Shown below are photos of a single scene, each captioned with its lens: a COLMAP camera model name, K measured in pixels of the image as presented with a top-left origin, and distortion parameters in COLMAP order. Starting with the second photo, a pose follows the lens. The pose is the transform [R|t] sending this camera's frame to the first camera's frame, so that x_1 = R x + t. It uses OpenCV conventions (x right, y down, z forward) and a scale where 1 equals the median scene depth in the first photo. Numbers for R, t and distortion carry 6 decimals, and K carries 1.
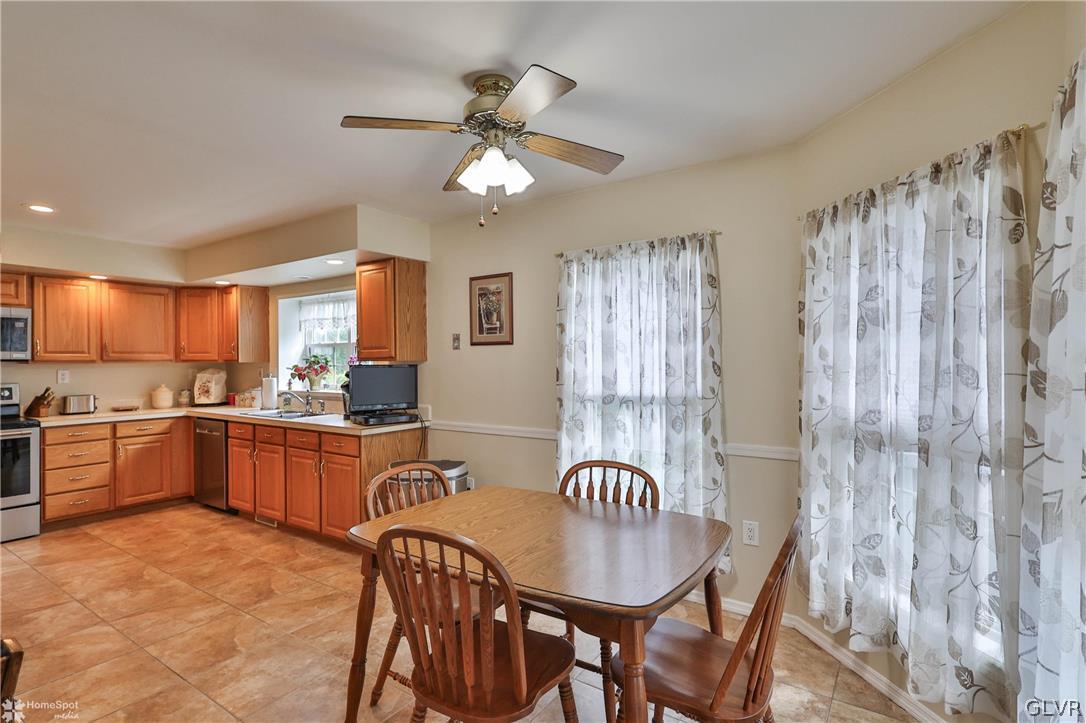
lens RADIAL K [[535.8, 0, 544.0], [0, 535.8, 364.9], [0, 0, 1]] dist [-0.002044, 0.001011]
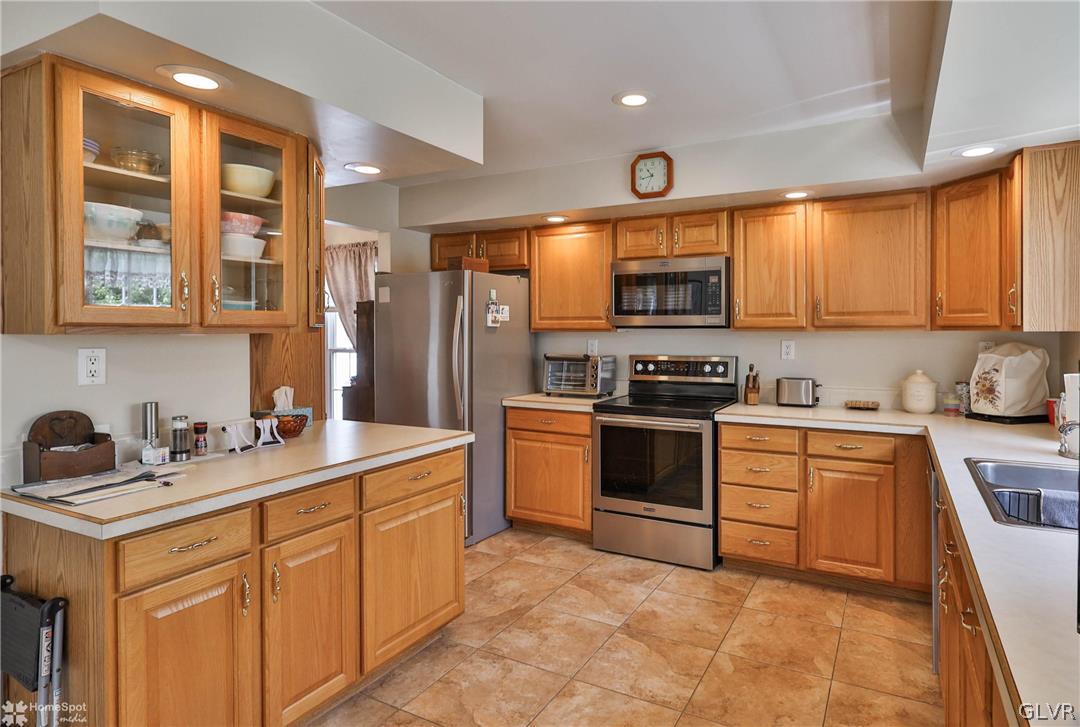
lens RADIAL K [[605.3, 0, 580.3], [0, 605.3, 334.2], [0, 0, 1]] dist [-0.002757, -0.000384]
pose [[0.125238, 0.013061, -0.992041, -0.152276], [-0.006783, 0.999901, 0.012308, -0.006823], [0.992104, 0.005187, 0.125314, 0.653776]]
